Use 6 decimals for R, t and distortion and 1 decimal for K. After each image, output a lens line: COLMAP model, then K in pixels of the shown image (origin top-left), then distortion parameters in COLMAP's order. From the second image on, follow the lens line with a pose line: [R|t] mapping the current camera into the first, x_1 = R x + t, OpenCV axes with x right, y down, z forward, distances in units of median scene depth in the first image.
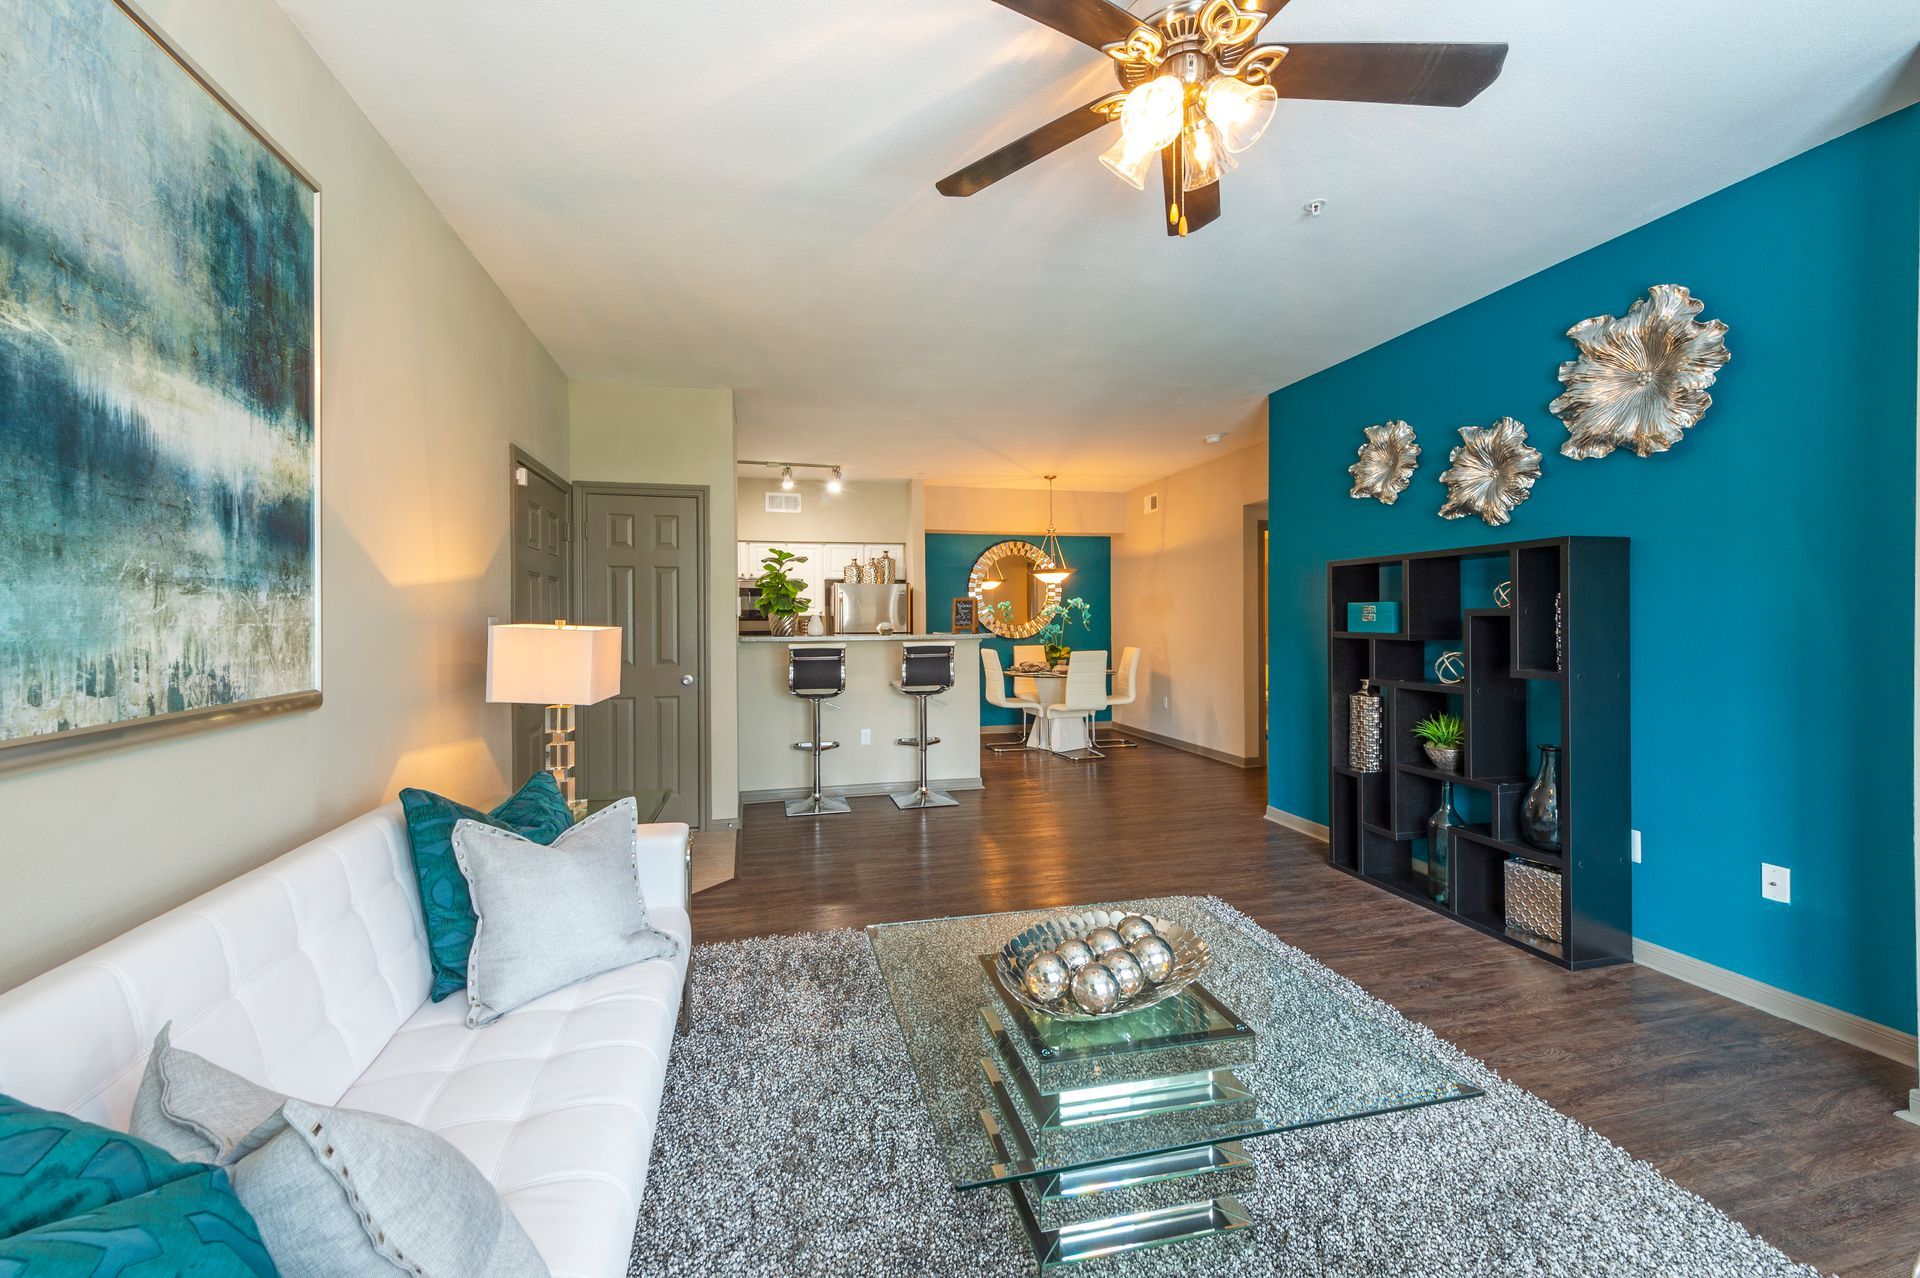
lens RADIAL K [[758.3, 0, 953.8], [0, 758.3, 623.8], [0, 0, 1]] dist [0.019787, -0.003075]
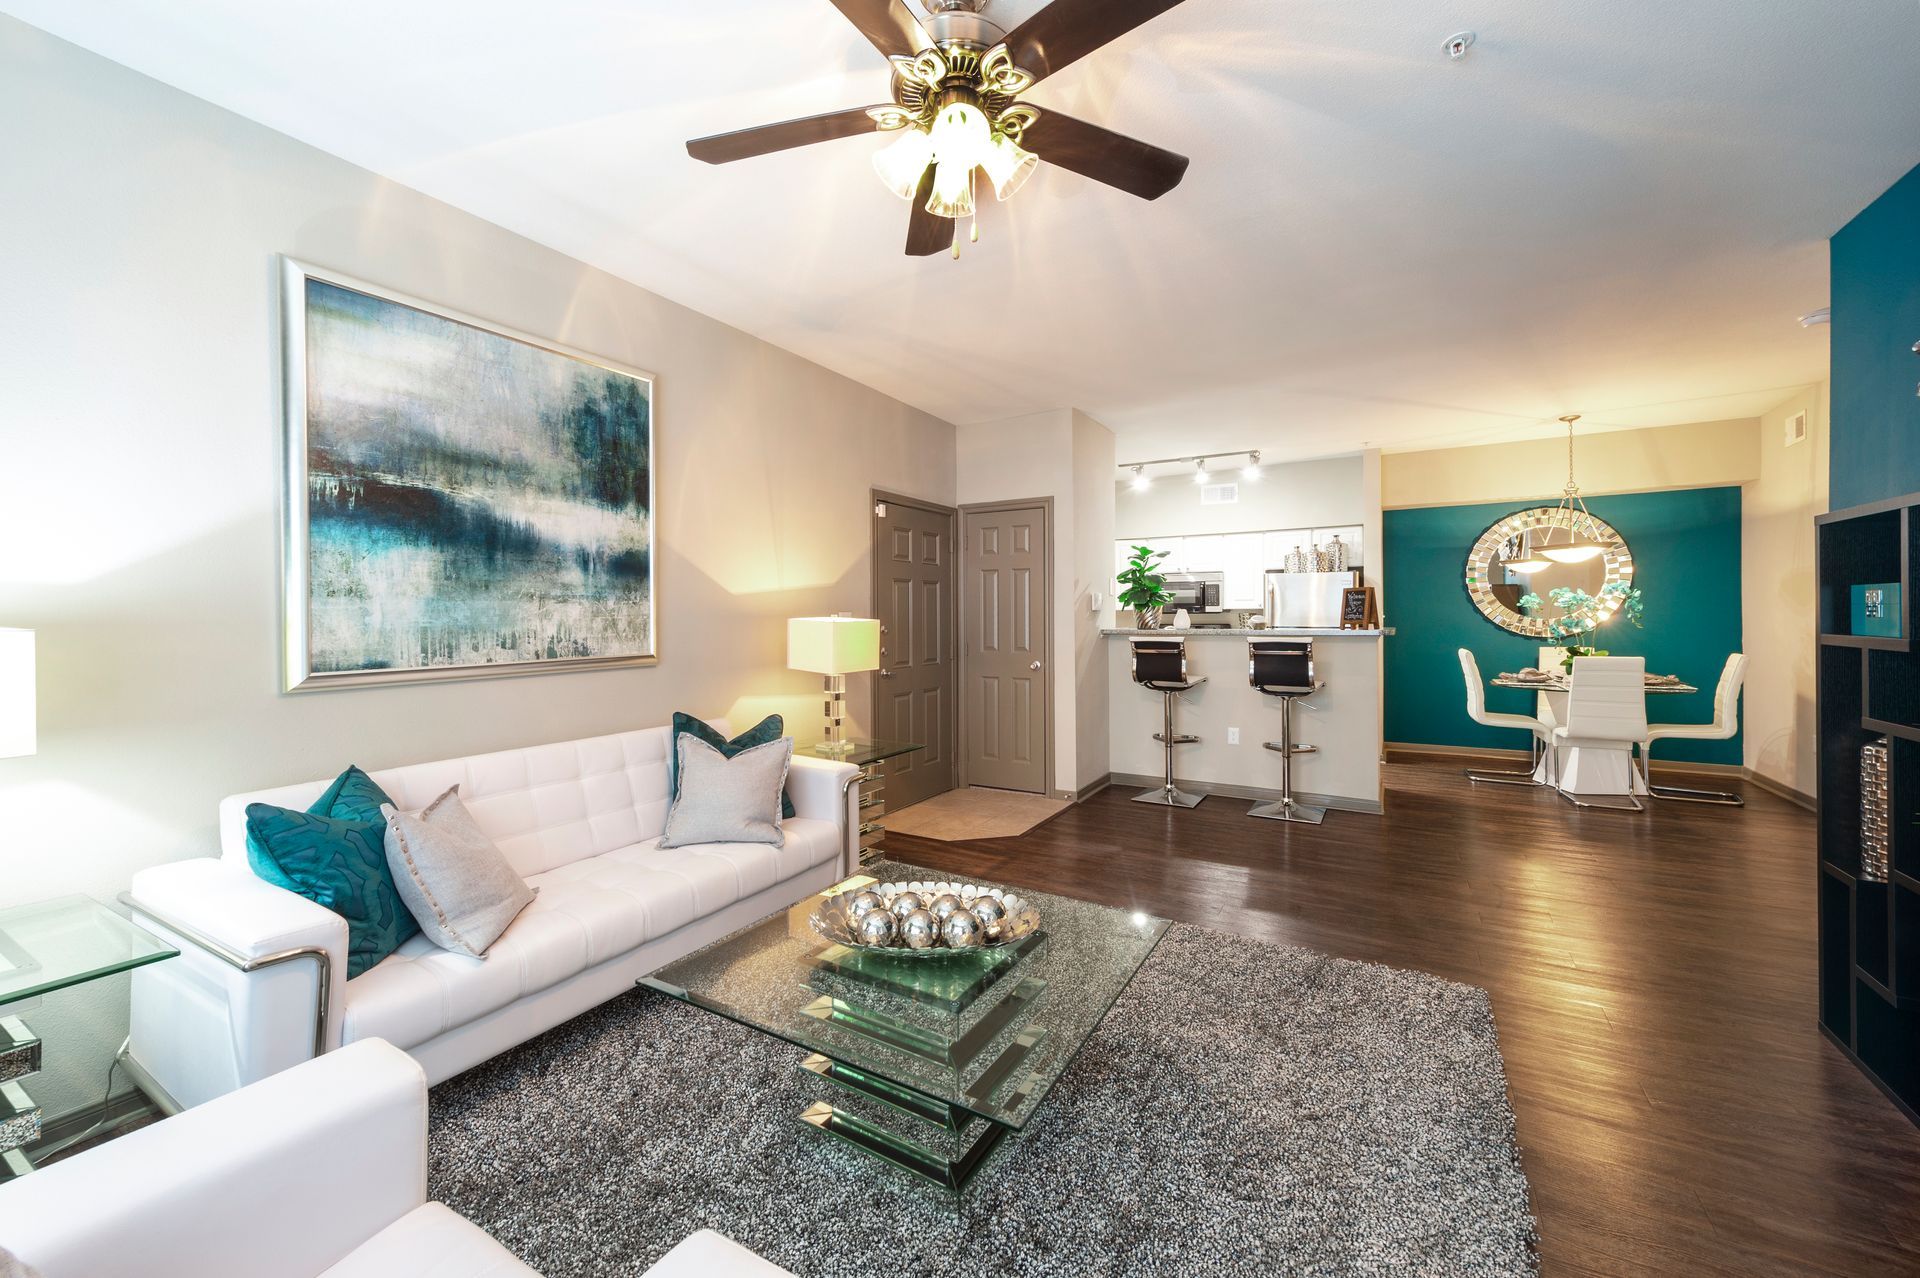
lens RADIAL K [[758.3, 0, 953.8], [0, 758.3, 623.8], [0, 0, 1]] dist [0.019787, -0.003075]
pose [[0.709430, 0.010074, -0.704704, 1.048015], [-0.002627, 0.999929, 0.011650, -0.007913], [0.704771, -0.006414, 0.709405, 0.241196]]
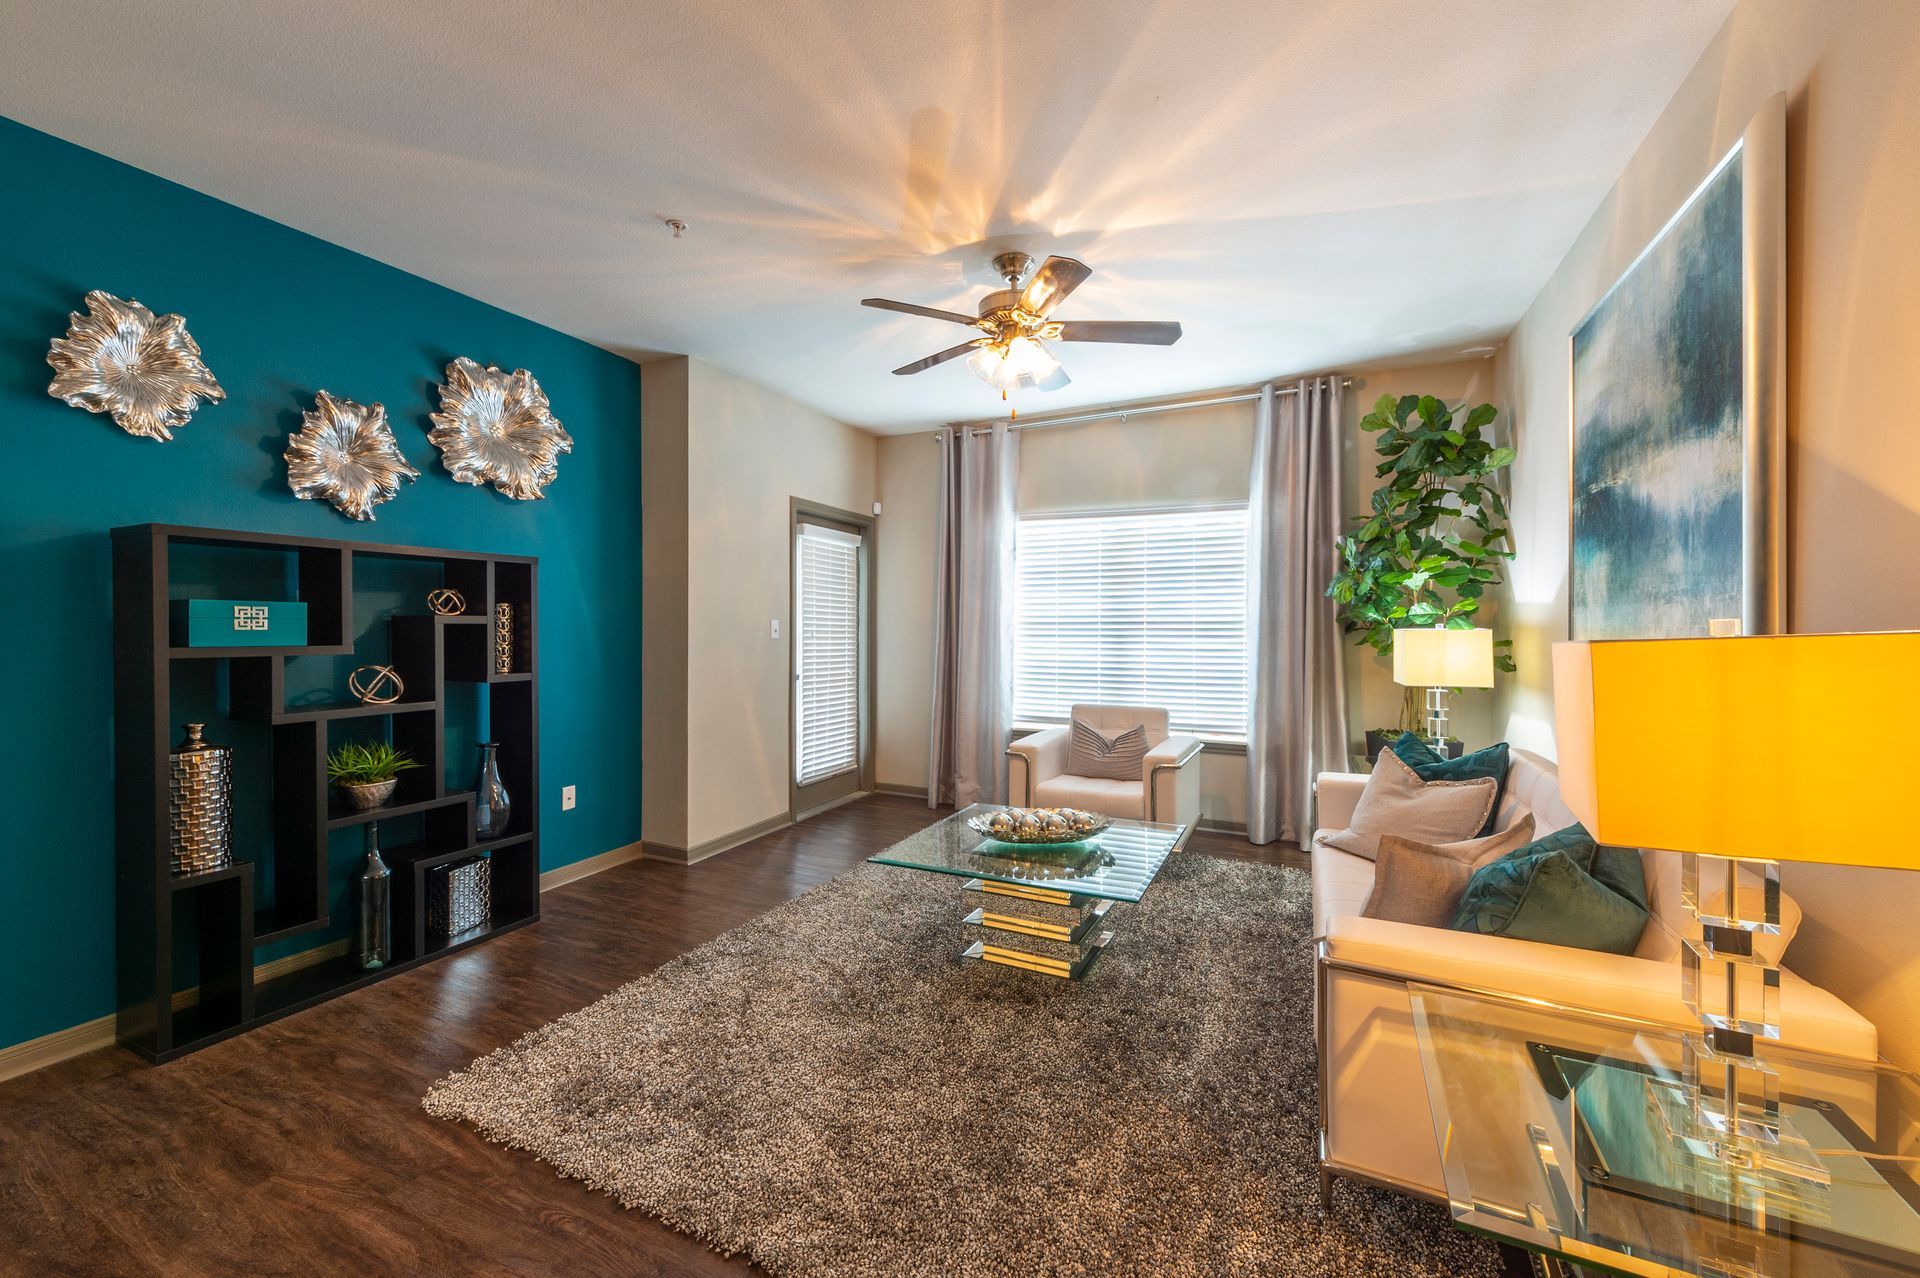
lens RADIAL K [[758.3, 0, 953.8], [0, 758.3, 623.8], [0, 0, 1]] dist [0.019787, -0.003075]
pose [[-0.769429, 0.006894, 0.638696, -0.756863], [0.007134, 0.999972, -0.002200, -0.007190], [-0.638693, 0.002864, -0.769456, 2.465854]]
